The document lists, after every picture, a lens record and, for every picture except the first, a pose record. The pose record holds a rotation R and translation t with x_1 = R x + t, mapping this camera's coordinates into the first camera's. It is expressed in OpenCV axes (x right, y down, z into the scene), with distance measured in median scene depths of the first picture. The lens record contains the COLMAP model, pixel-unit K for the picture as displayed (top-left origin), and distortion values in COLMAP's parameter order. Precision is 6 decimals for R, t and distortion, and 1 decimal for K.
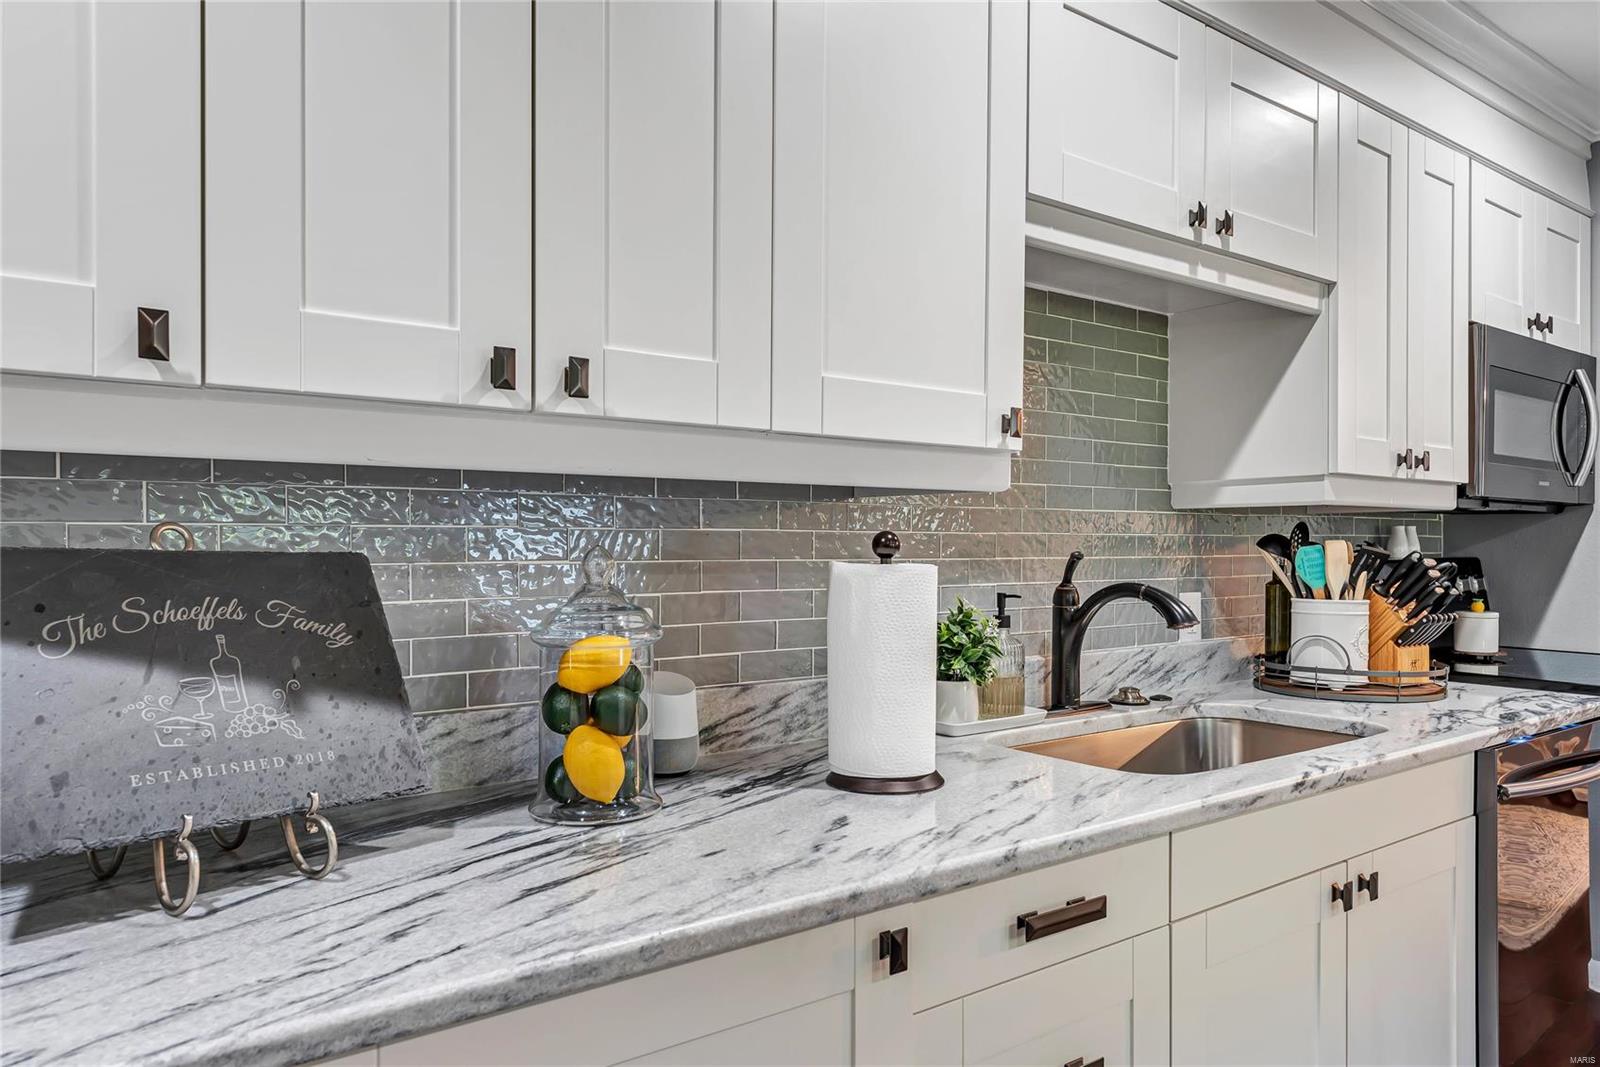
lens RADIAL K [[1076.9, 0, 820.5], [0, 1076.9, 543.9], [0, 0, 1]] dist [0.029273, -0.000718]
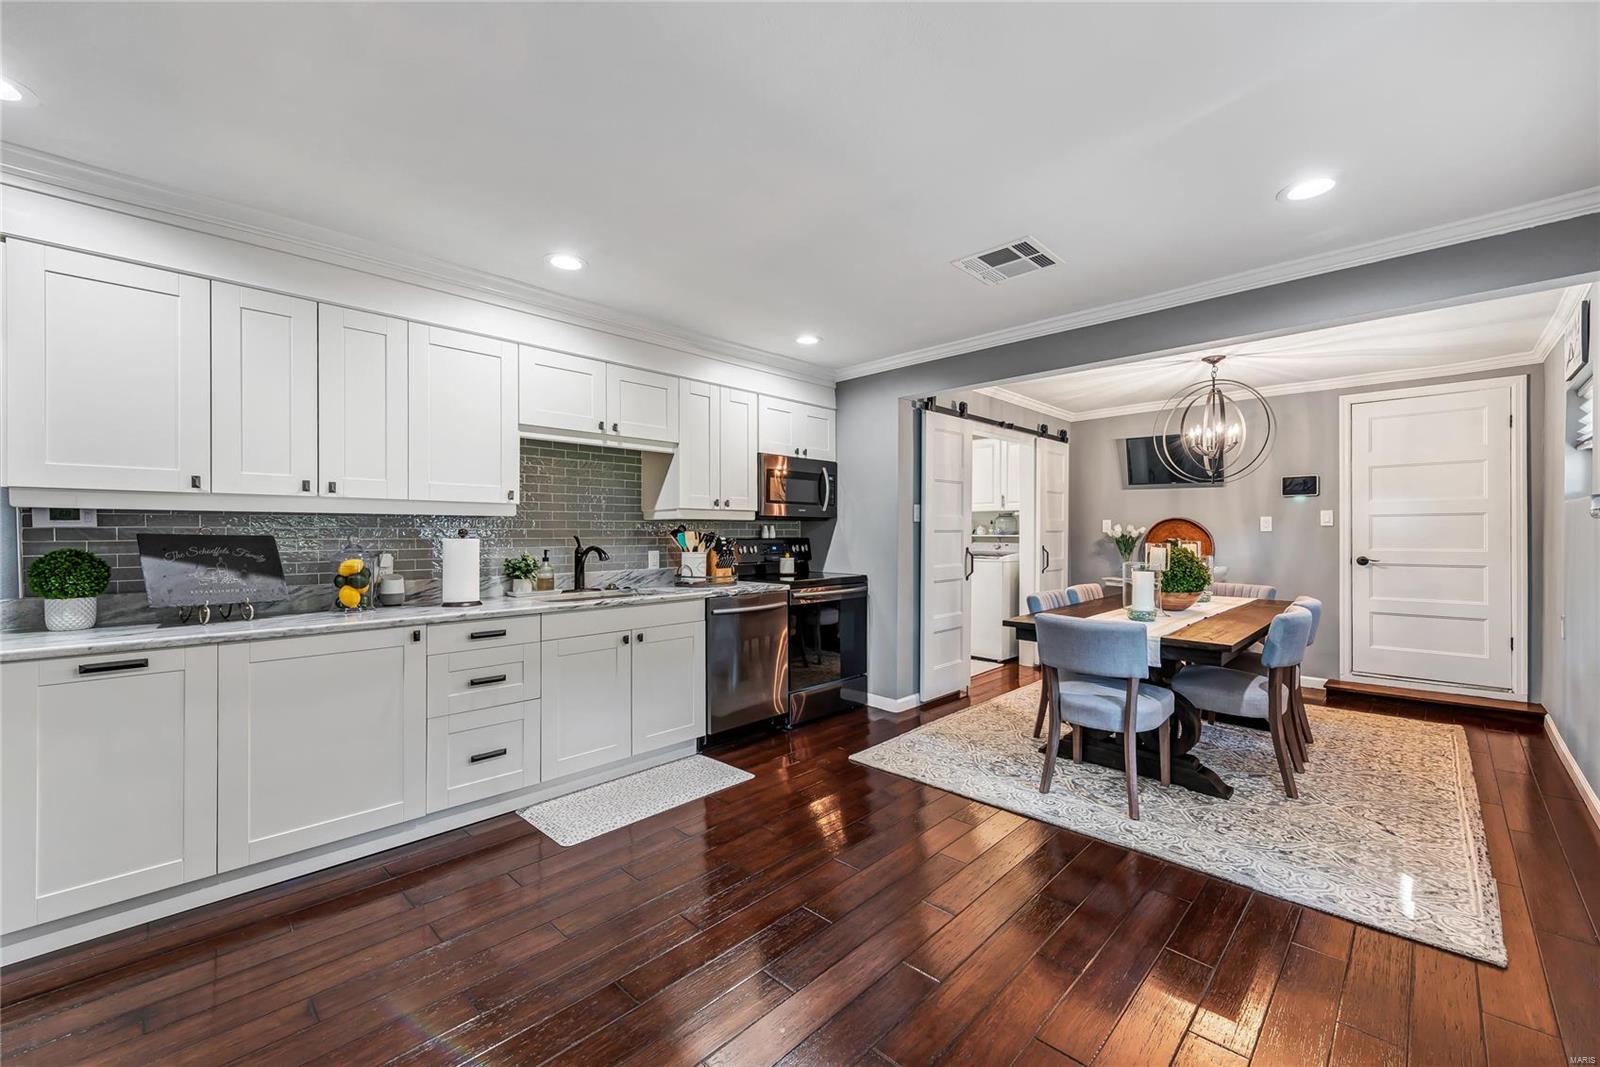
lens RADIAL K [[642.5, 0, 808.6], [0, 642.5, 533.2], [0, 0, 1]] dist [0.017708, -0.000411]
pose [[0.987682, -0.005040, 0.156392, 0.730987], [0.005681, 0.999977, -0.003652, 0.013928], [-0.156370, 0.004495, 0.987688, -1.019433]]
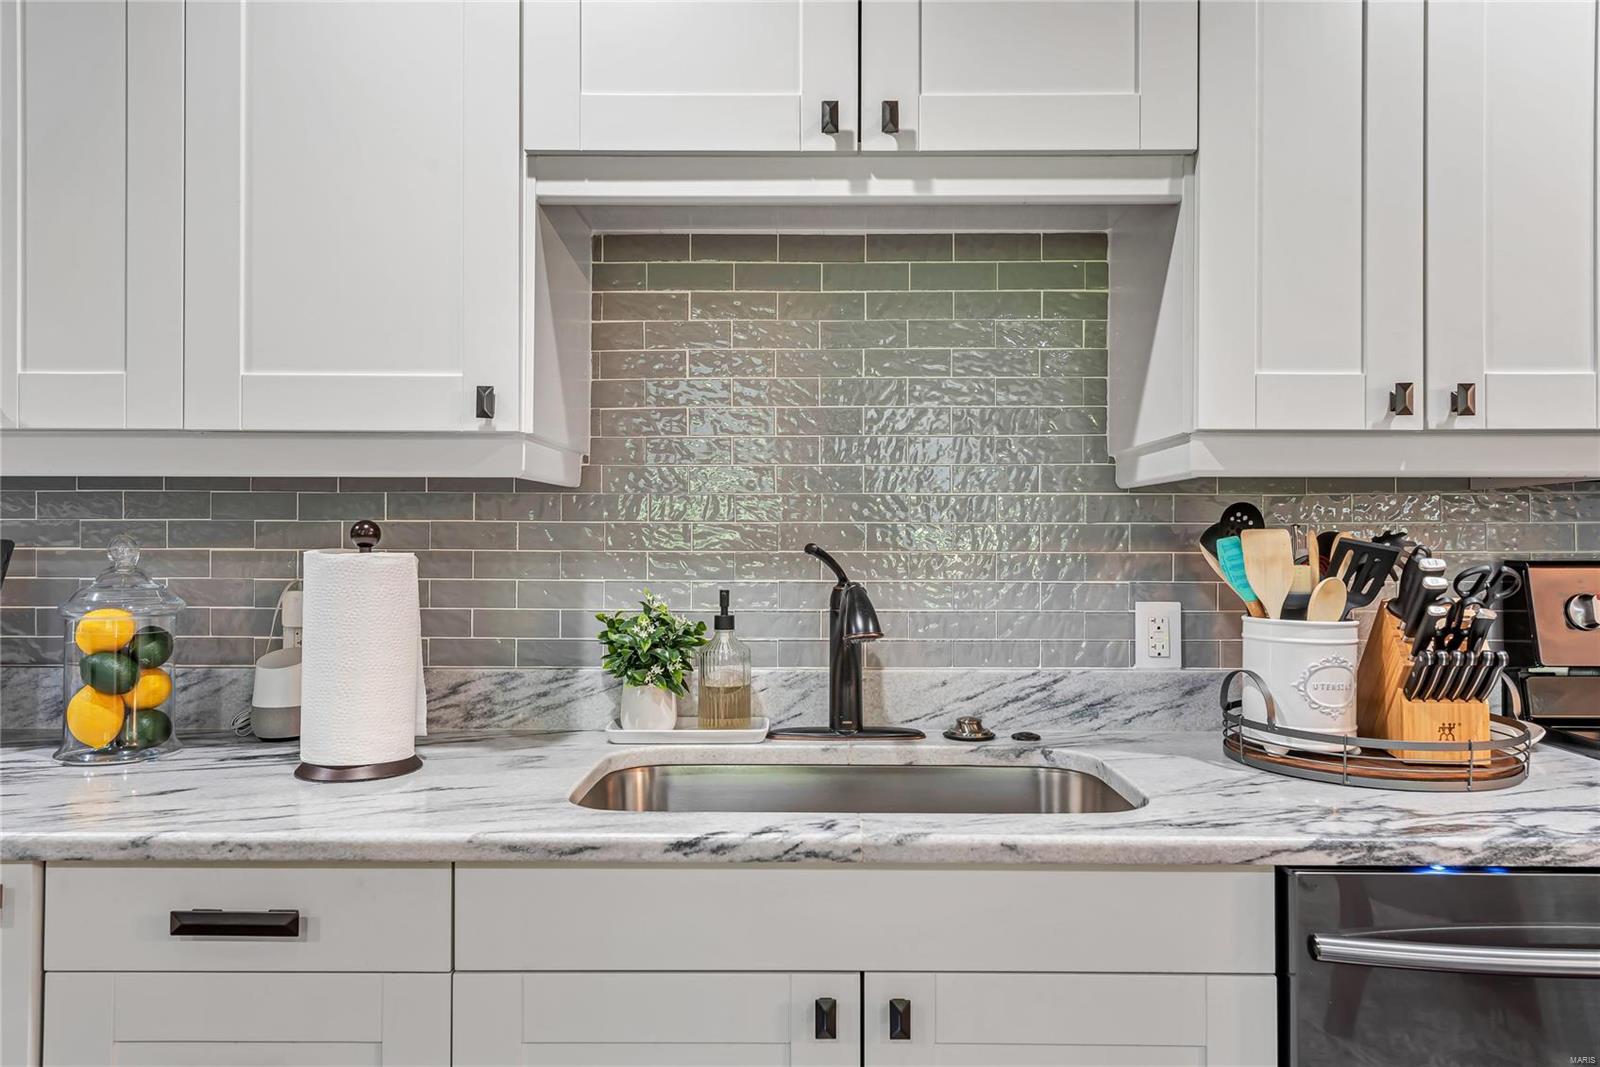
lens RADIAL K [[1071.8, 0, 796.1], [0, 1071.8, 529.0], [0, 0, 1]] dist [0.019303, -0.001069]
pose [[0.789307, -0.004847, -0.613980, 0.918682], [-0.001873, 0.999945, -0.010302, 0.005134], [0.613996, 0.009281, 0.789255, 0.418933]]
